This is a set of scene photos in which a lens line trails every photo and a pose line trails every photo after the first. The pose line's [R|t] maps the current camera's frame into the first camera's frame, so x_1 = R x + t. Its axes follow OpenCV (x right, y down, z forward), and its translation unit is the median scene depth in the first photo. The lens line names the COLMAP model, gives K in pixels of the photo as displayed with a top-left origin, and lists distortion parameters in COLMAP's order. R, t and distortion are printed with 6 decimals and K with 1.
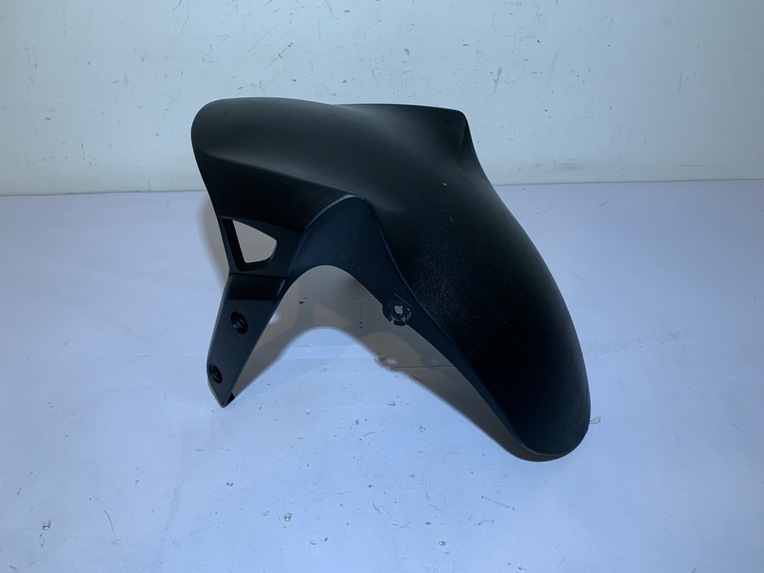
lens RADIAL K [[590.0, 0, 376.7], [0, 590.0, 283.8], [0, 0, 1]] dist [0.001092, -0.003973]
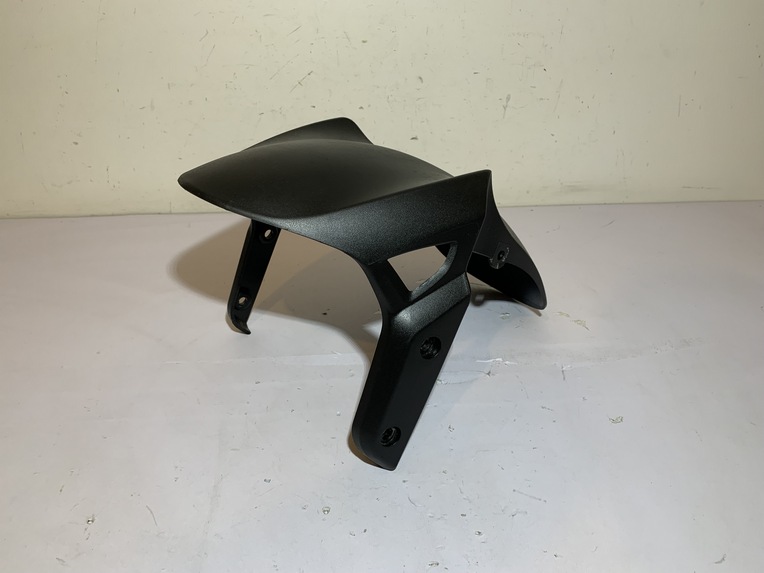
lens RADIAL K [[590.0, 0, 377.2], [0, 590.0, 283.5], [0, 0, 1]] dist [0.001092, -0.003973]
pose [[0.999943, -0.005083, 0.009358, -0.039214], [0.005670, 0.997941, -0.063891, 0.038246], [-0.009014, 0.063941, 0.997913, -0.027185]]
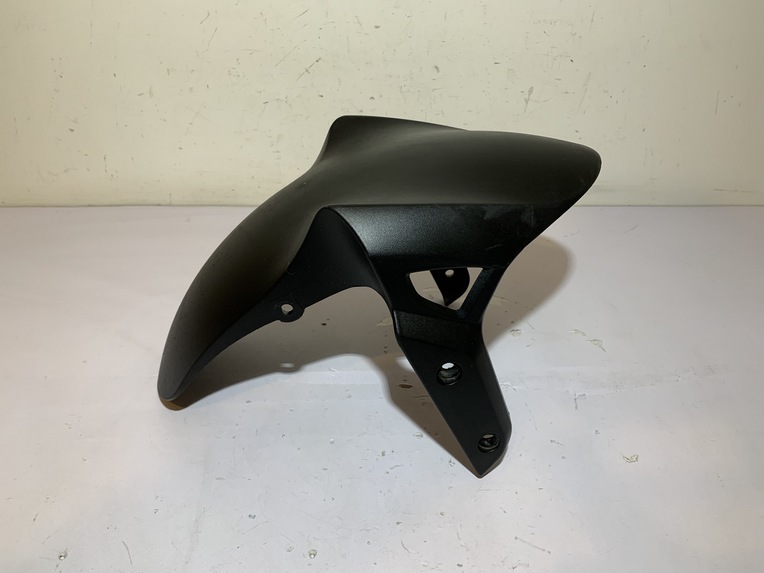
lens RADIAL K [[590.0, 0, 376.7], [0, 590.0, 292.3], [0, 0, 1]] dist [0.001092, -0.003973]
pose [[0.999542, 0.024365, -0.017928, -0.022390], [-0.024507, 0.999669, -0.007783, -0.013448], [0.017732, 0.008218, 0.999809, 0.023519]]
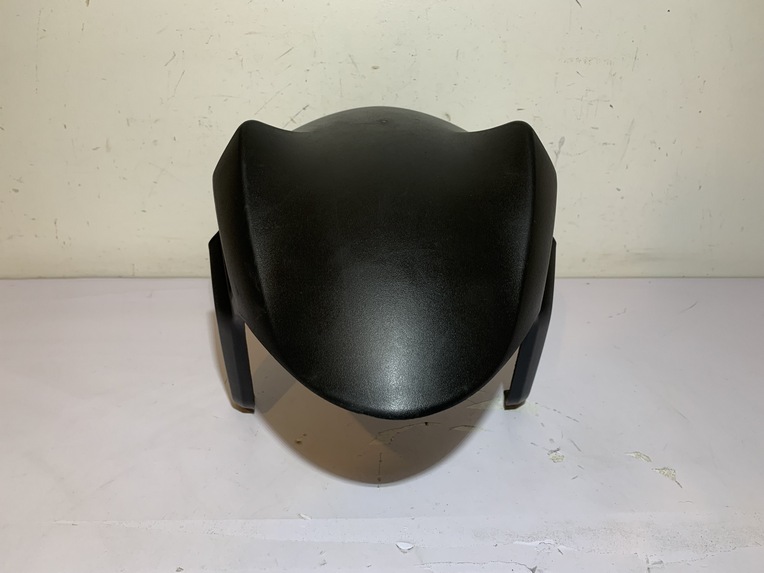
lens RADIAL K [[590.0, 0, 378.5], [0, 590.0, 292.5], [0, 0, 1]] dist [0.001092, -0.003973]
pose [[0.998637, 0.023247, -0.046738, -0.000426], [-0.027800, 0.994674, -0.099255, -0.070955], [0.044181, 0.100419, 0.993964, 0.217704]]
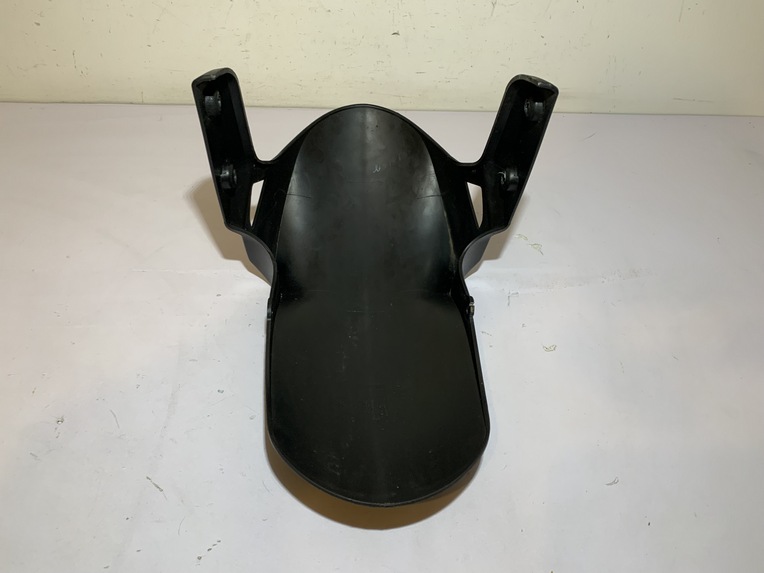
lens RADIAL K [[590.0, 0, 376.1], [0, 590.0, 289.5], [0, 0, 1]] dist [0.001092, -0.003973]
pose [[0.999106, 0.041153, 0.009700, 0.017725], [-0.042191, 0.985326, 0.165385, -0.031348], [-0.002752, -0.165646, 0.986181, -0.050016]]
